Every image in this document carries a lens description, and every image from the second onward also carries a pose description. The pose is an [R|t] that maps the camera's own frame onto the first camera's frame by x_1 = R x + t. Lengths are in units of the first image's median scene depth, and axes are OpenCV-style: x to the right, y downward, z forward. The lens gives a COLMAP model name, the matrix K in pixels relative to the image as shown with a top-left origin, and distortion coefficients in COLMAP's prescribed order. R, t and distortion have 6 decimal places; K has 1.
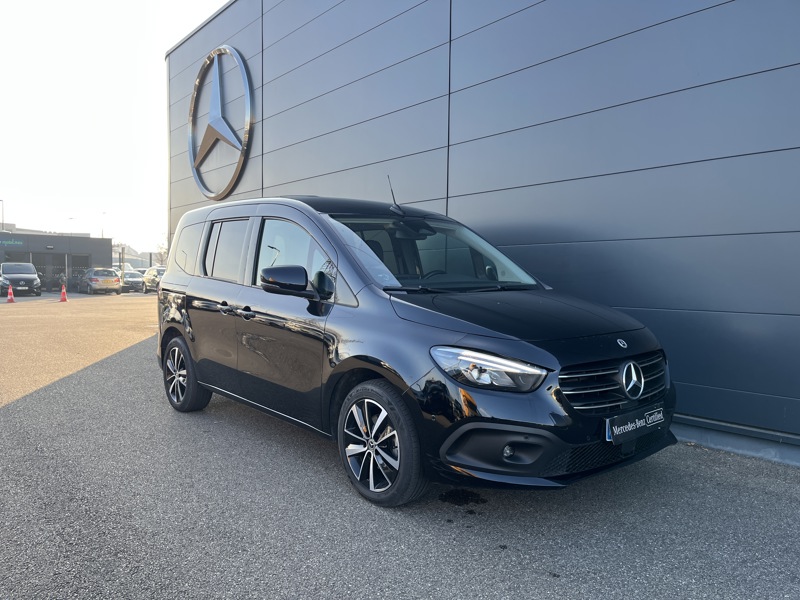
lens RADIAL K [[609.7, 0, 393.8], [0, 609.7, 301.3], [0, 0, 1]] dist [0.007091, -0.003063]
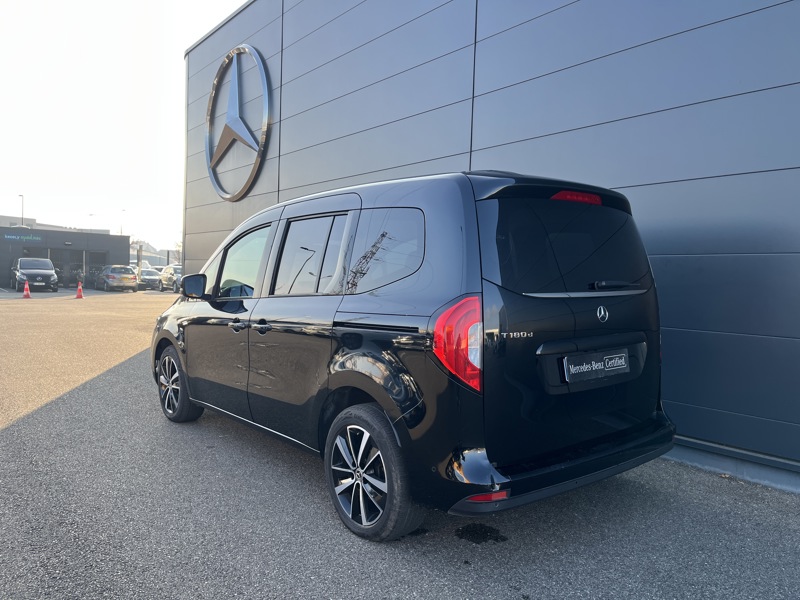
lens RADIAL K [[603.9, 0, 400.0], [0, 603.9, 300.0], [0, 0, 1]] dist [0.026821, -0.043605]
pose [[0.999617, 0.023126, -0.015219, -0.002731], [-0.023194, 0.999722, -0.004307, -0.020339], [0.015115, 0.004658, 0.999875, 0.065973]]
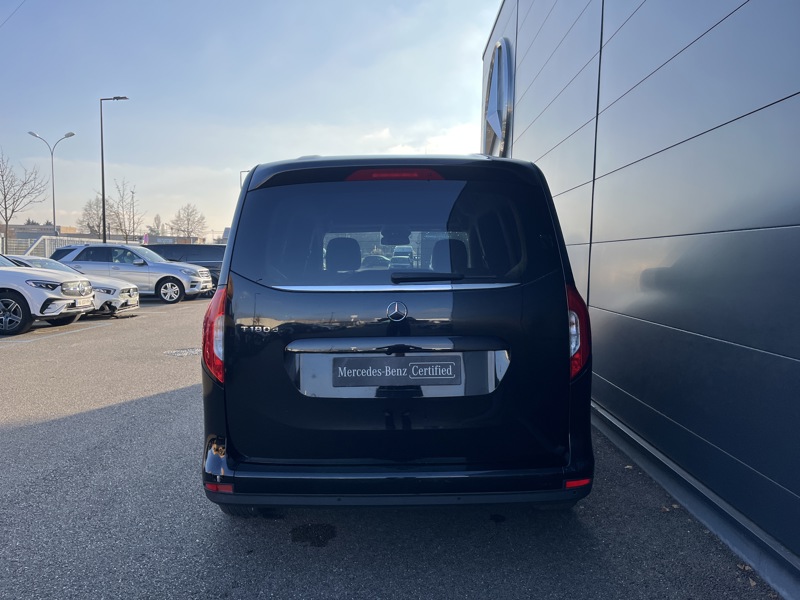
lens RADIAL K [[609.7, 0, 393.8], [0, 609.7, 301.3], [0, 0, 1]] dist [0.007091, -0.003063]
pose [[0.770474, 0.049895, -0.635516, 0.615066], [-0.032661, 0.998713, 0.038813, -0.045893], [0.636635, -0.009148, 0.771111, 0.319736]]
